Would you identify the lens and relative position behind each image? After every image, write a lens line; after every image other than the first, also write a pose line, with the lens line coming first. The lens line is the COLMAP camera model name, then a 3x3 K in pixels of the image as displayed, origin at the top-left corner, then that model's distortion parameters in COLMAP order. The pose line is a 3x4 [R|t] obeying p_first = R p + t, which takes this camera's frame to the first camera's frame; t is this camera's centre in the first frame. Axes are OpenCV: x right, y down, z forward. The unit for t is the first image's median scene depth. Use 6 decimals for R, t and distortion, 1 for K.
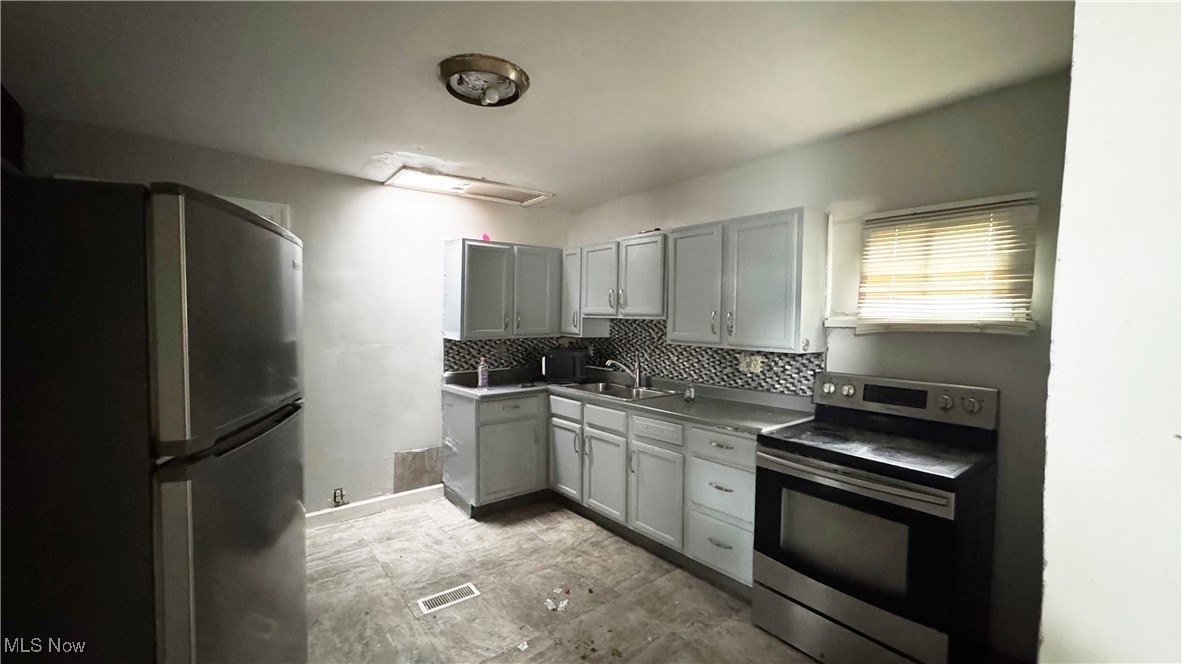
lens RADIAL K [[469.1, 0, 588.1], [0, 469.1, 332.0], [0, 0, 1]] dist [0.000683, 0.000068]
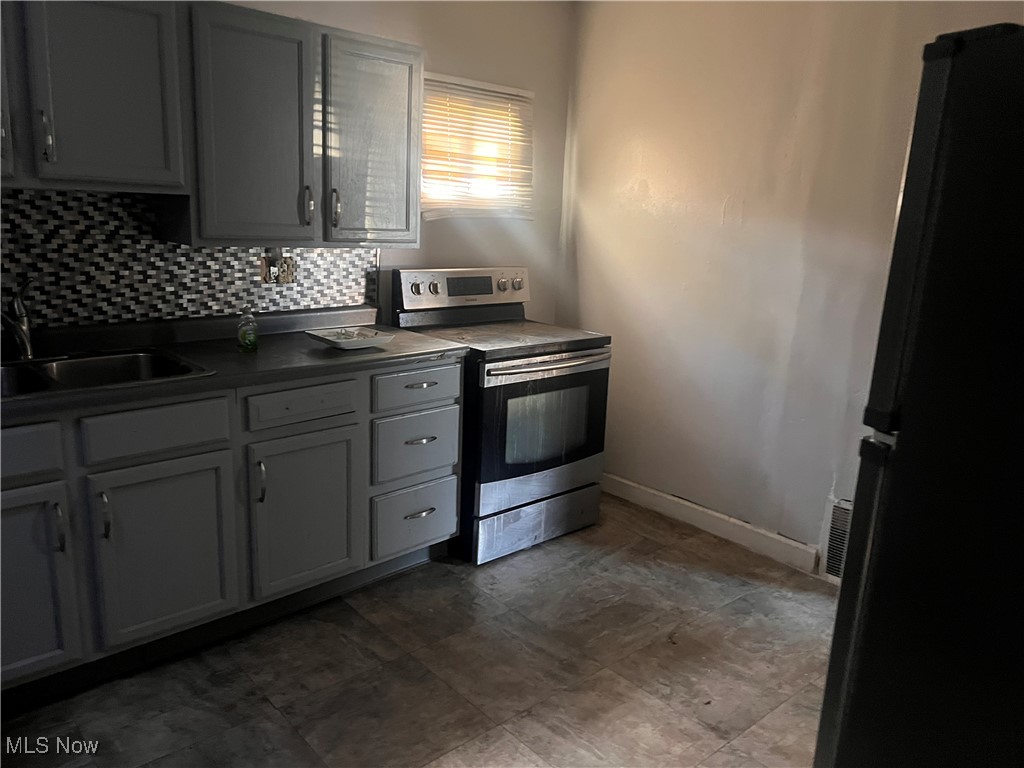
lens RADIAL K [[773.5, 0, 513.1], [0, 773.5, 382.6], [0, 0, 1]] dist [0.046930, -0.029500]
pose [[-0.060627, -0.244725, 0.967695, -0.628505], [-0.018939, 0.969586, 0.244017, -0.040862], [-0.997981, -0.003533, -0.063418, 0.669049]]
